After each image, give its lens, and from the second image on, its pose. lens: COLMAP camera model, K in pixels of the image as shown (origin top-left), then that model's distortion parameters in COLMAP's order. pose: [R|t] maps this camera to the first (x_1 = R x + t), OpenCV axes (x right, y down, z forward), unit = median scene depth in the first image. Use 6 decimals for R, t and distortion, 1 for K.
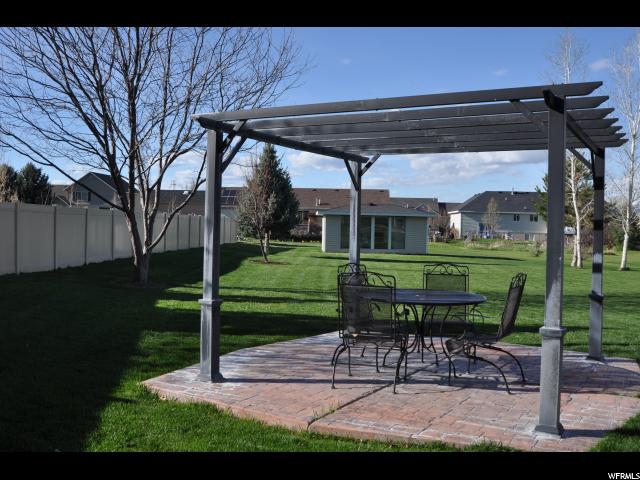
lens RADIAL K [[662.2, 0, 320.0], [0, 662.2, 240.0], [0, 0, 1]] dist [-0.073388, -0.003145]
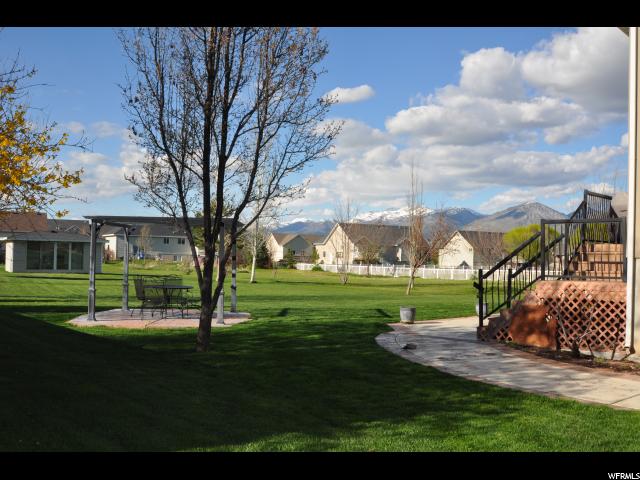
lens RADIAL K [[662.2, 0, 320.0], [0, 662.2, 240.0], [0, 0, 1]] dist [-0.073388, -0.003145]
pose [[0.862839, 0.009795, 0.505384, -0.051628], [0.005589, 0.999566, -0.028915, -0.001384], [-0.505448, 0.027774, 0.862410, -0.122352]]
